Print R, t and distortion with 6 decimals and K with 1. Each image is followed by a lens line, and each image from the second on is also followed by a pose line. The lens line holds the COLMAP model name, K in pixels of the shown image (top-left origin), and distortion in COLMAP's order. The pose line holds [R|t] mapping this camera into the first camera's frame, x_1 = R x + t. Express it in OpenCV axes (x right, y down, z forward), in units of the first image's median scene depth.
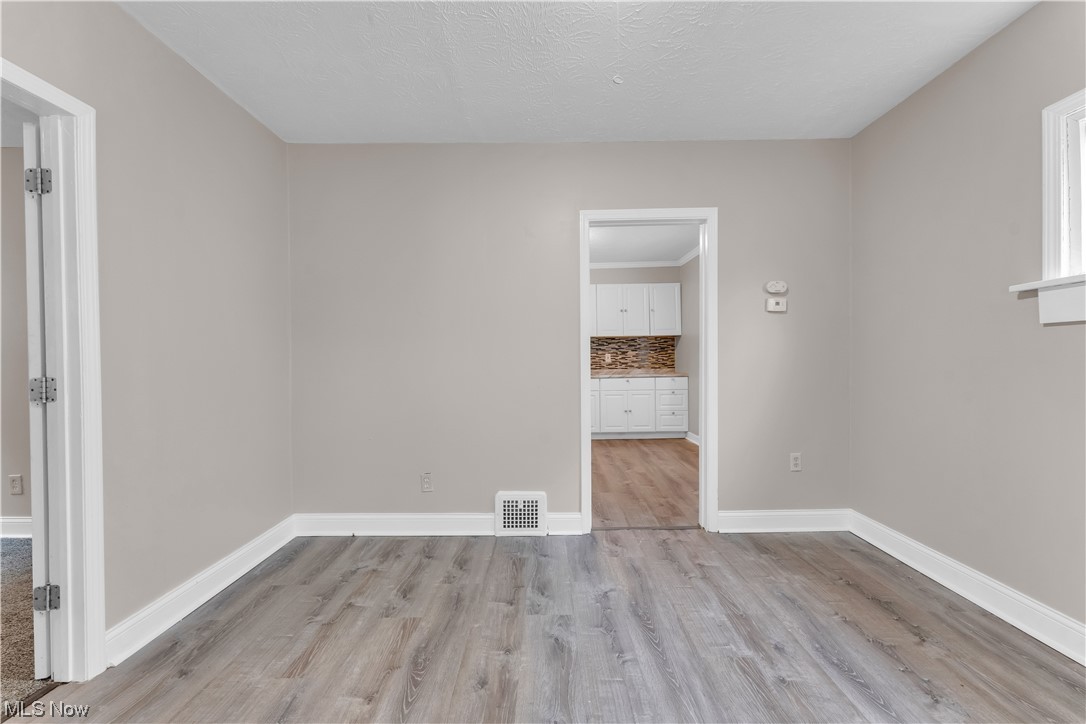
lens RADIAL K [[444.2, 0, 543.0], [0, 444.2, 362.0], [0, 0, 1]] dist [0.000162, -0.000823]
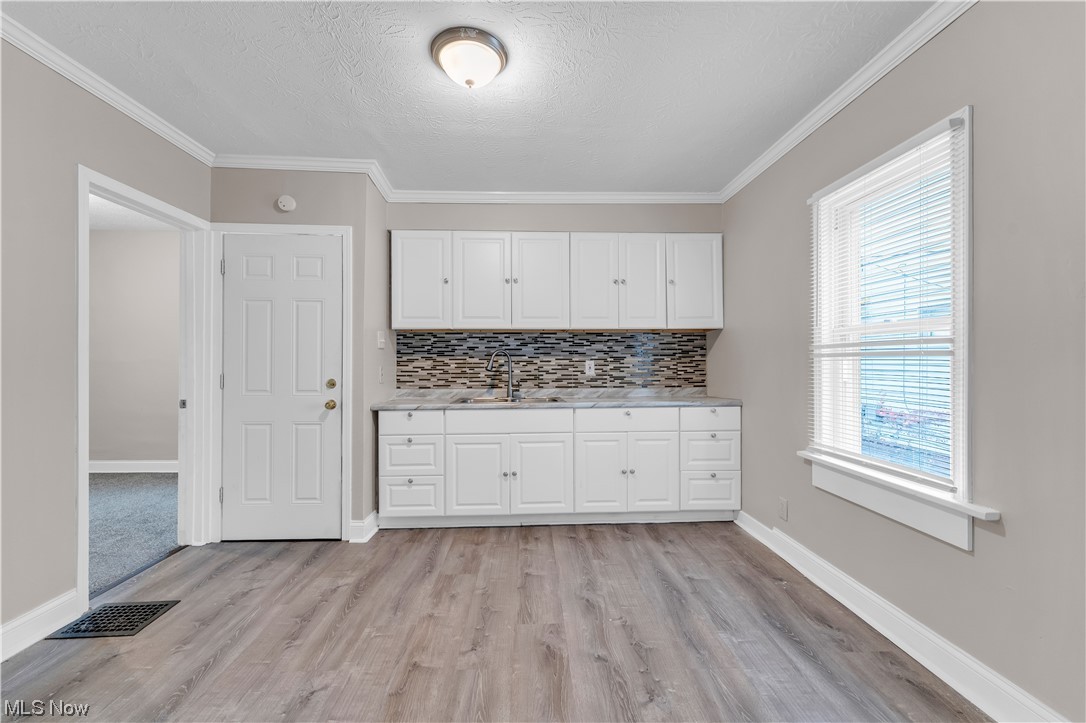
lens RADIAL K [[444.2, 0, 543.0], [0, 444.2, 361.5], [0, 0, 1]] dist [0.000162, -0.000823]
pose [[0.998845, 0.010359, 0.046920, 0.062959], [-0.009817, 0.999883, -0.011752, -0.010679], [-0.047036, 0.011278, 0.998830, 0.458230]]
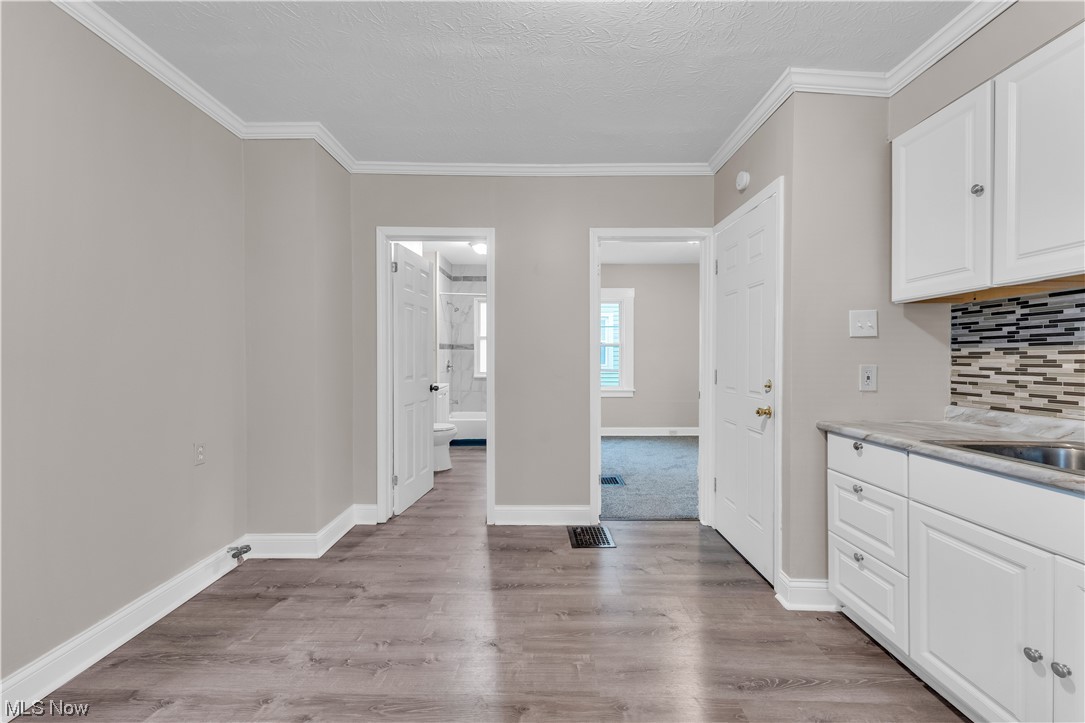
lens RADIAL K [[440.0, 0, 542.5], [0, 440.0, 361.5], [0, 0, 1]] dist [0.000823, 0.000238]
pose [[-0.005215, 0.016529, -0.999850, 0.262810], [-0.010888, 0.999803, 0.016585, -0.015456], [0.999927, 0.010973, -0.005034, 0.805388]]
